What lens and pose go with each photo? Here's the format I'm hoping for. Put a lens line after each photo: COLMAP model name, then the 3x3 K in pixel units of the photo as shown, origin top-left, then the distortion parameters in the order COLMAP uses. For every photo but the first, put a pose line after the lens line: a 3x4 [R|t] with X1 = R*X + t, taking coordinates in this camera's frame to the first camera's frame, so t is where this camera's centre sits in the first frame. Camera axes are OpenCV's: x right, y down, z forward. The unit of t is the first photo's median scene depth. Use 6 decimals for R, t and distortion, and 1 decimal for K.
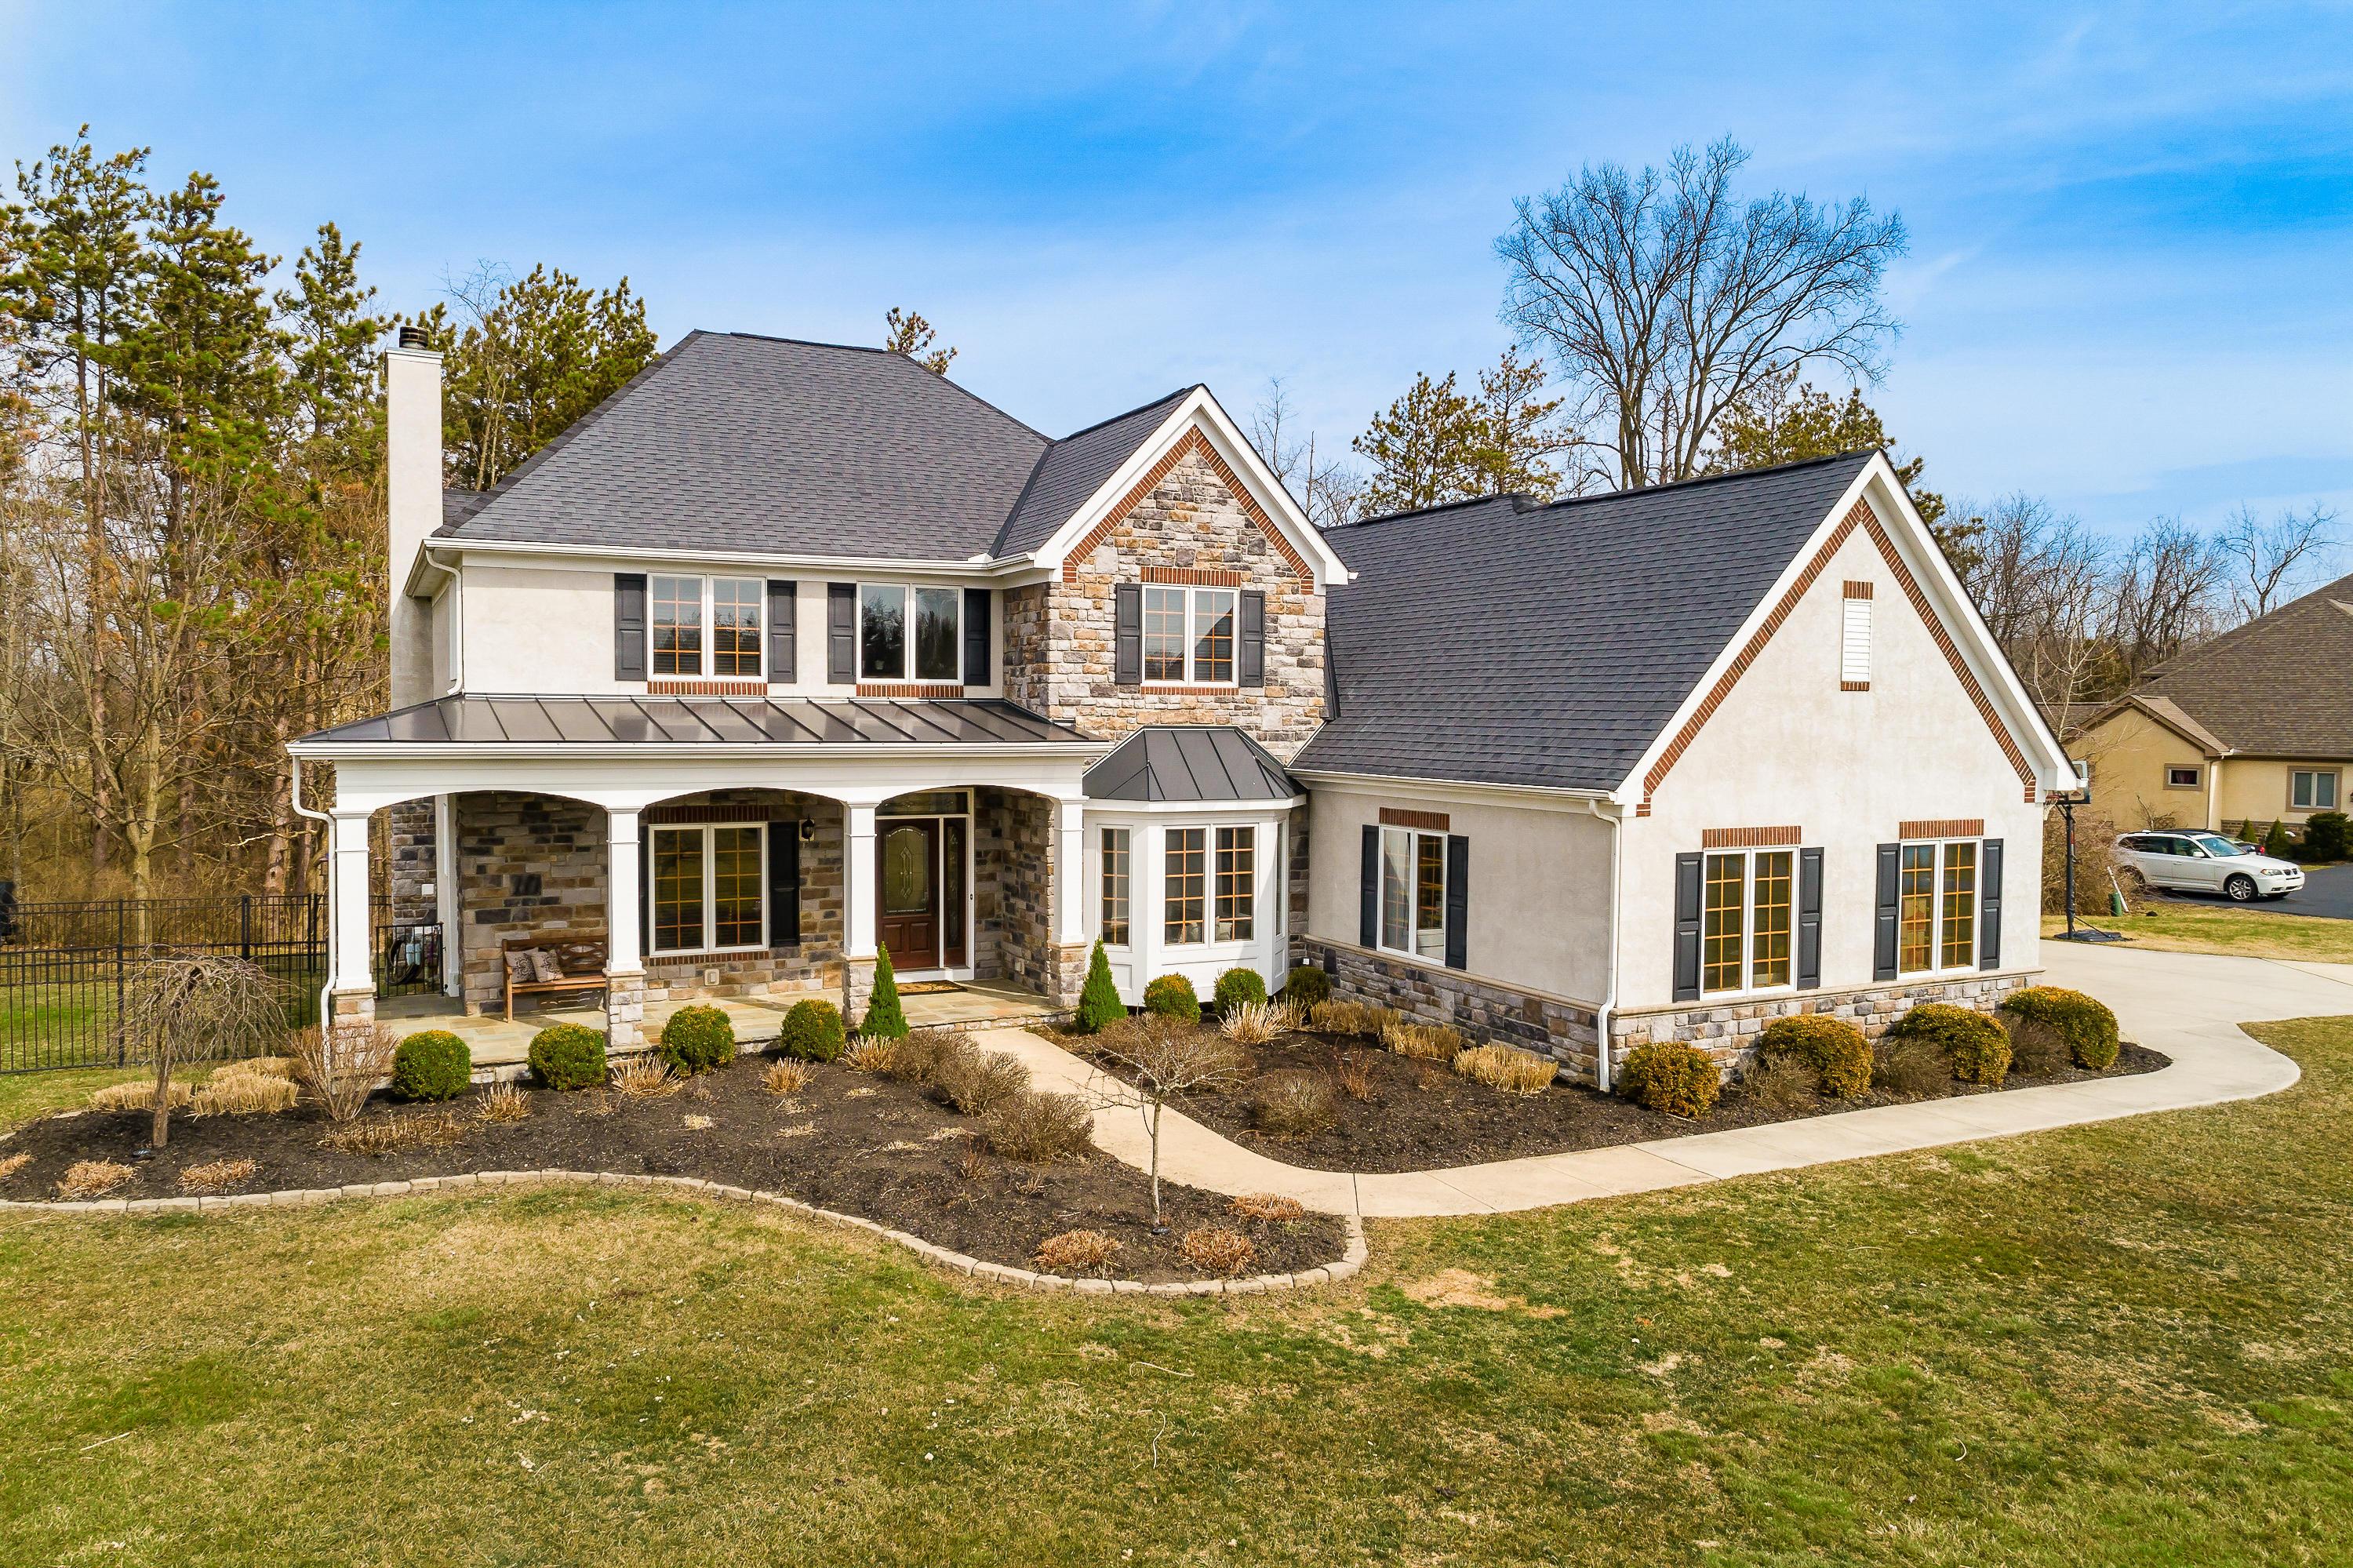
lens RADIAL K [[1588.3, 0, 1176.0], [0, 1588.3, 791.7], [0, 0, 1]] dist [-0.003956, 0.009114]
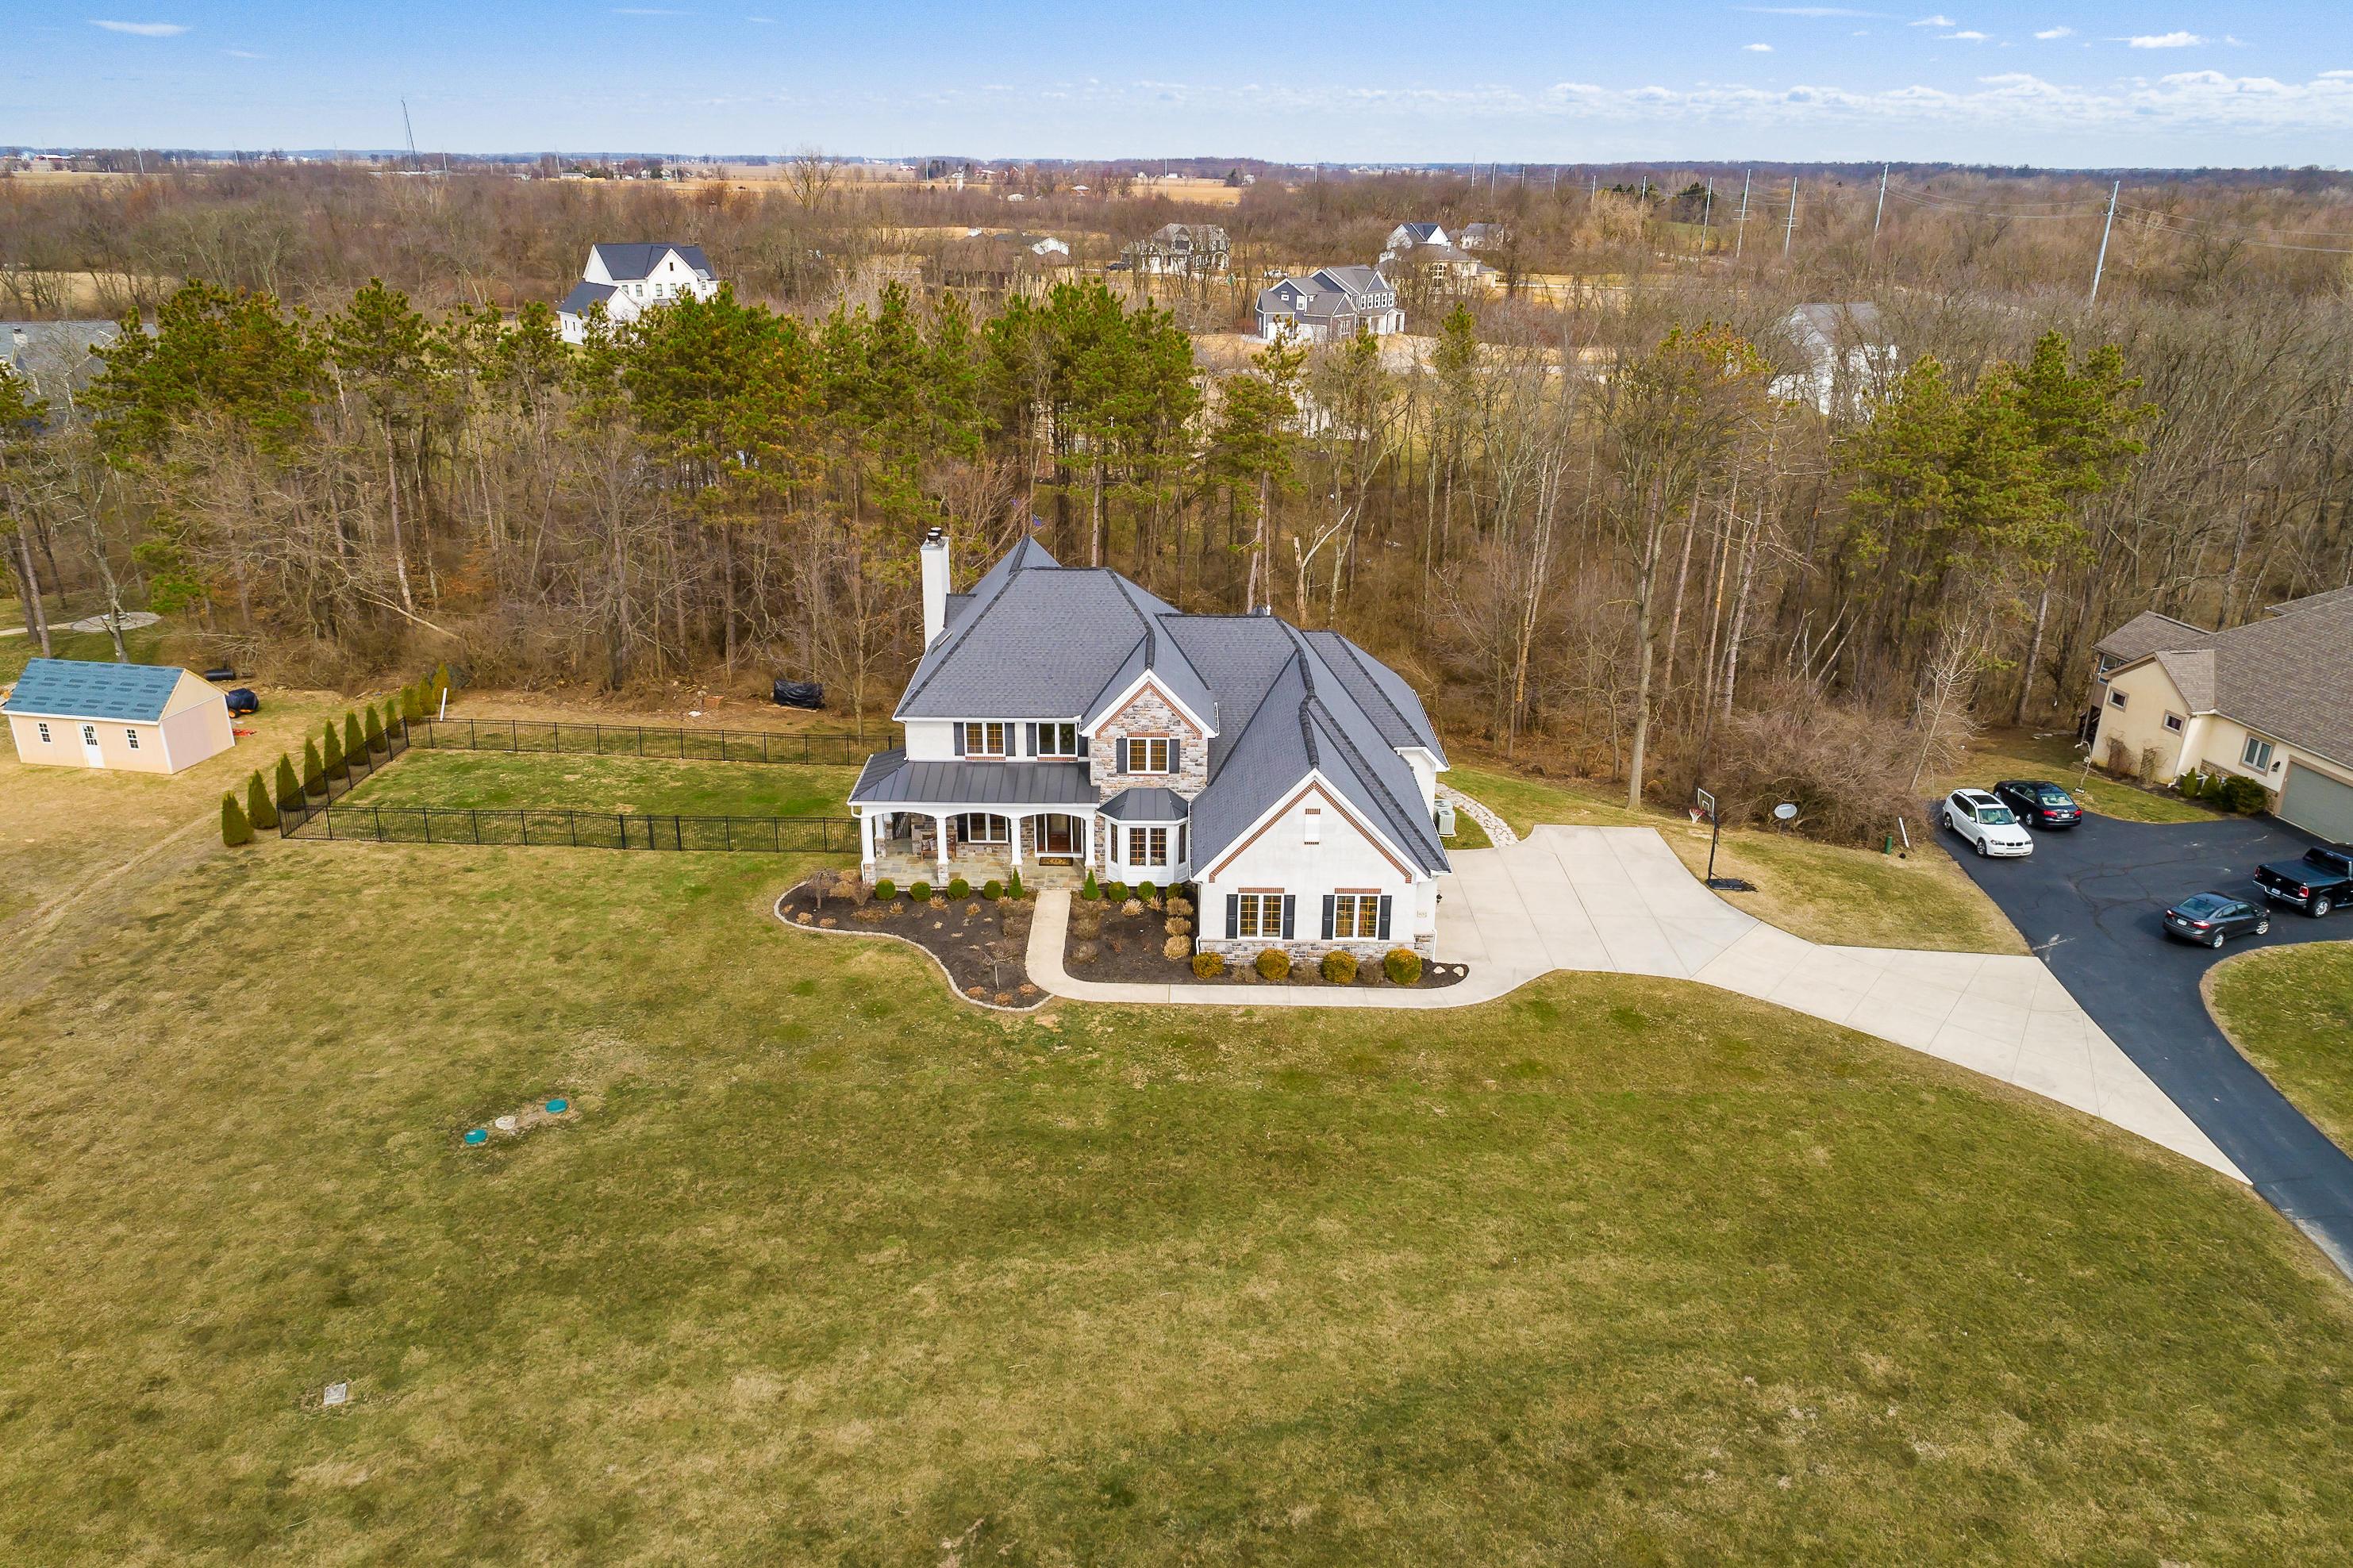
lens RADIAL K [[1603.2, 0, 1170.8], [0, 1603.2, 794.8], [0, 0, 1]] dist [-0.002037, 0.005669]
pose [[0.888361, 0.168485, -0.427116, 1.302026], [-0.023965, 0.945987, 0.323319, -0.981008], [0.458520, -0.276988, 0.844415, -1.373821]]
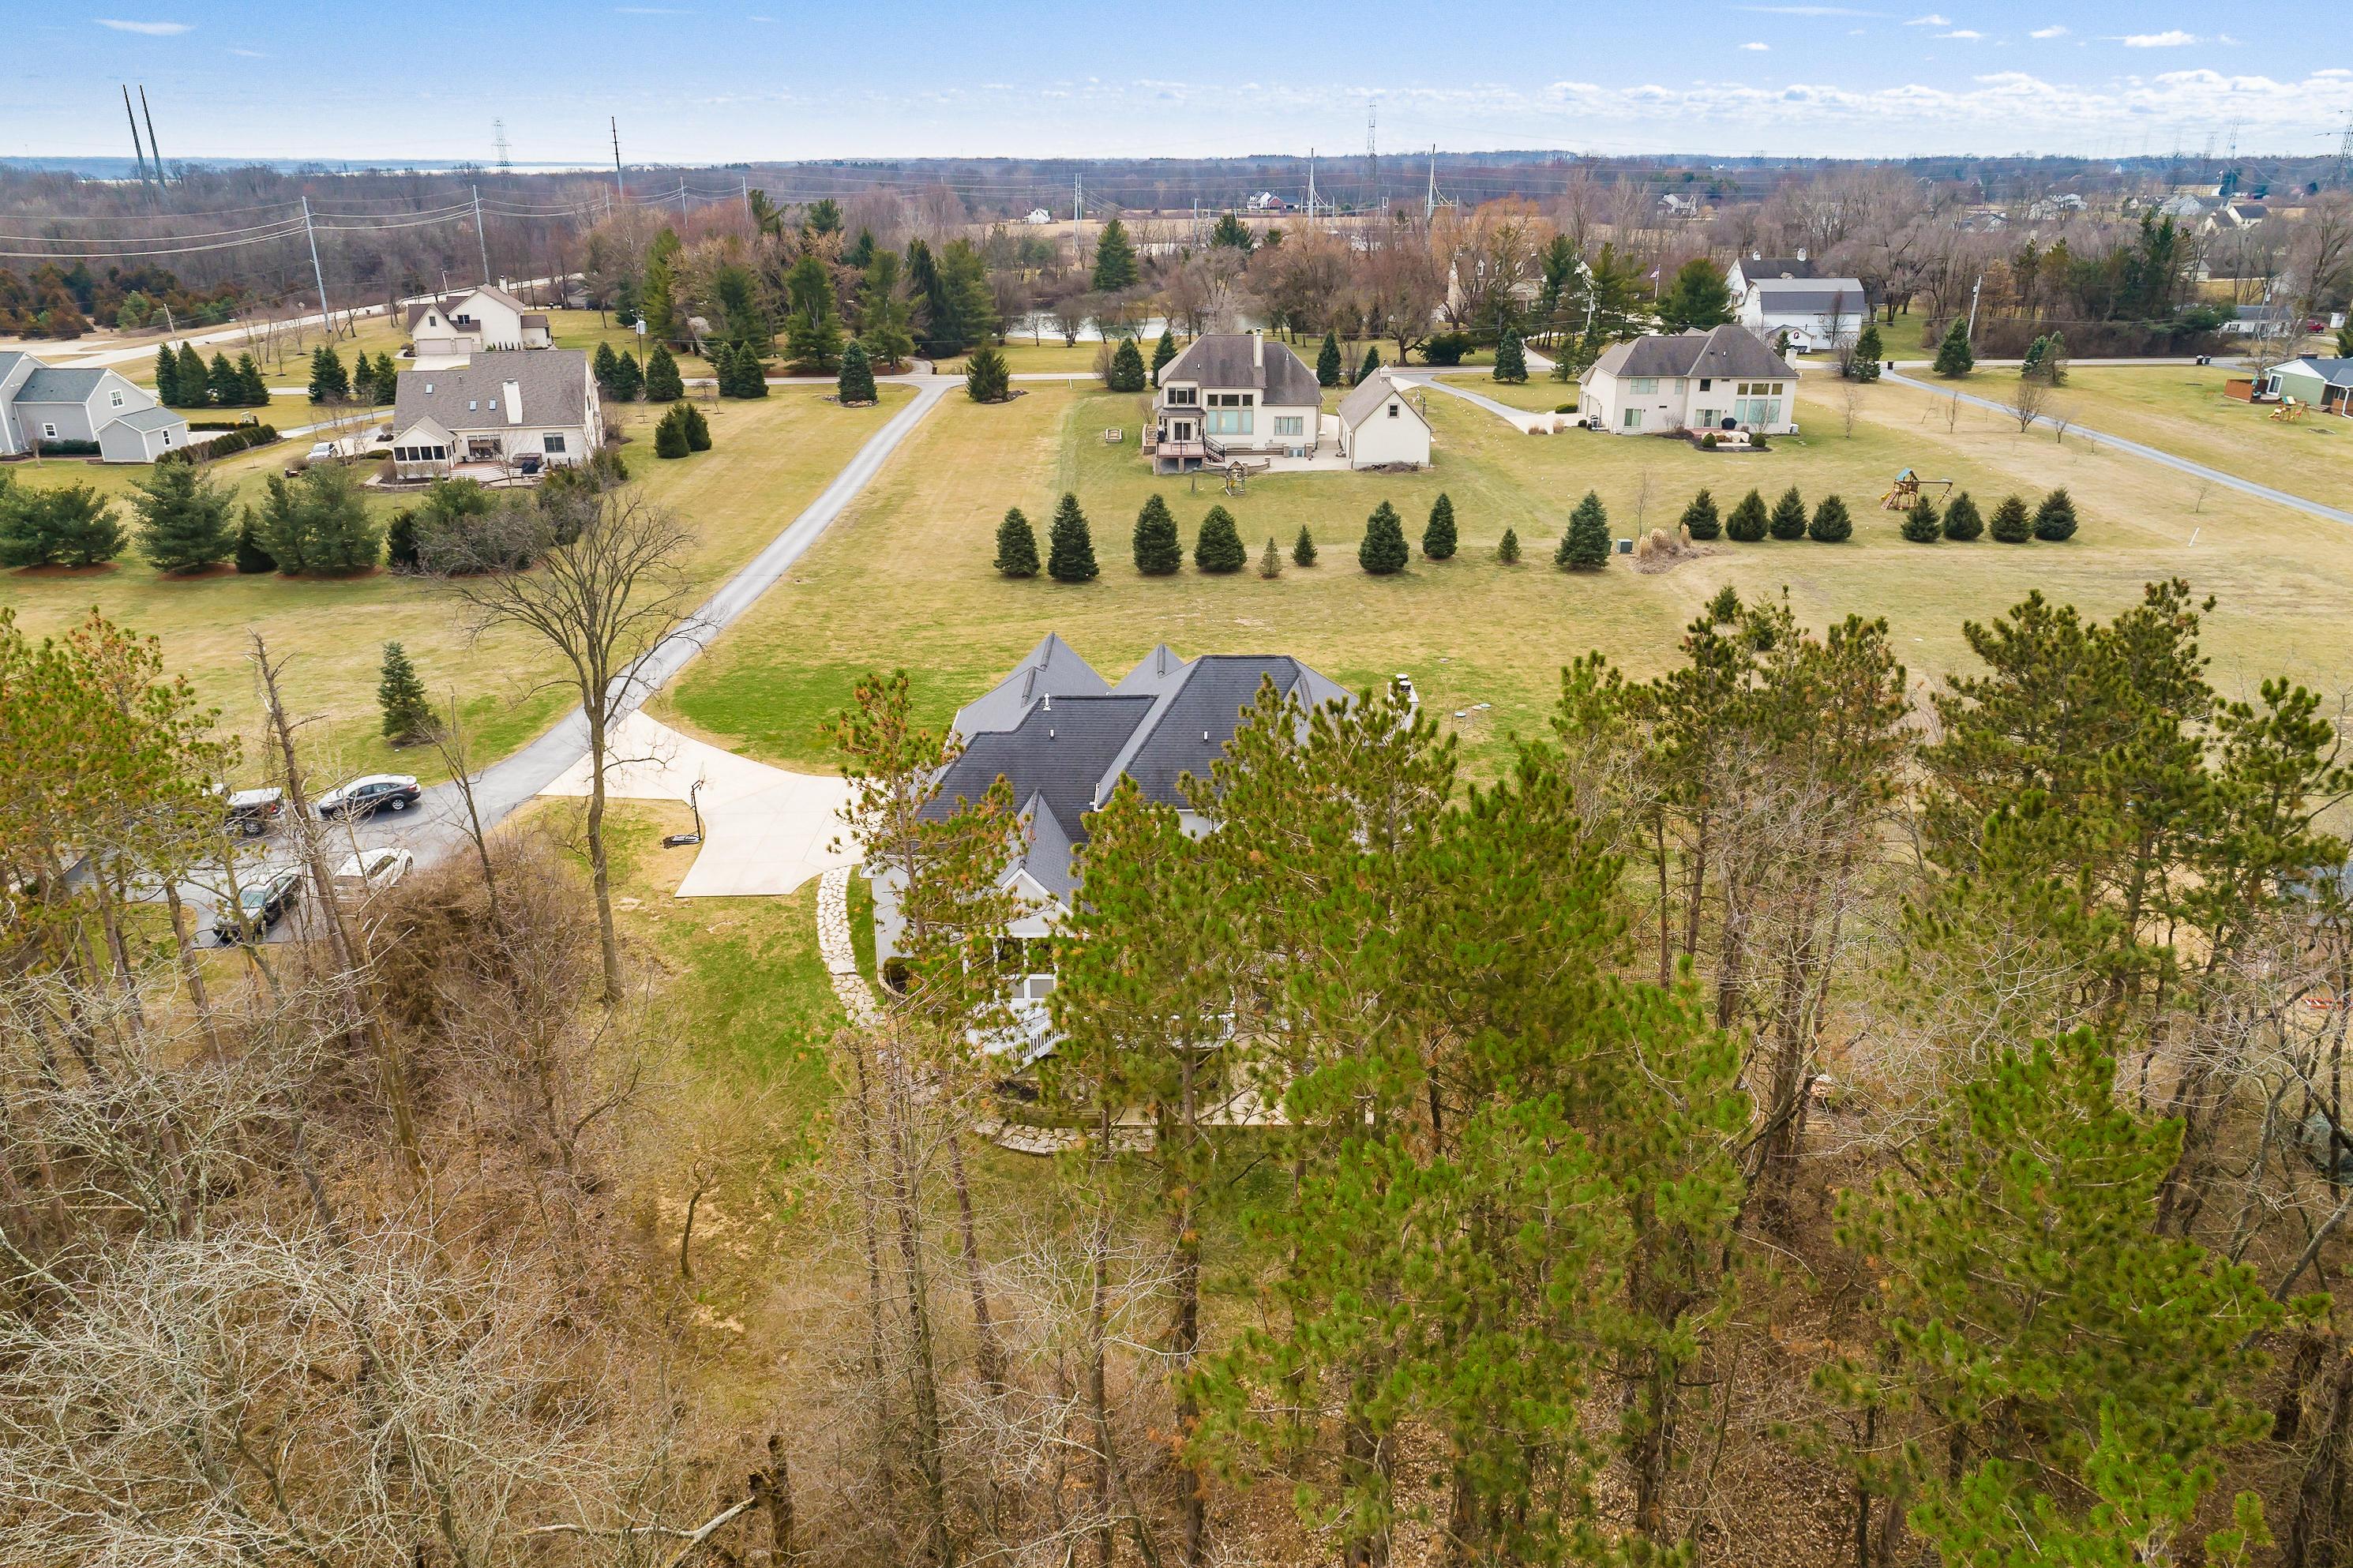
lens RADIAL K [[1597.5, 0, 1175.3], [0, 1597.5, 781.8], [0, 0, 1]] dist [-0.006940, 0.012997]
pose [[-0.891911, -0.171023, 0.418625, -1.590819], [0.016388, 0.912895, 0.407865, -1.468385], [-0.451915, 0.370640, -0.811418, 4.121234]]
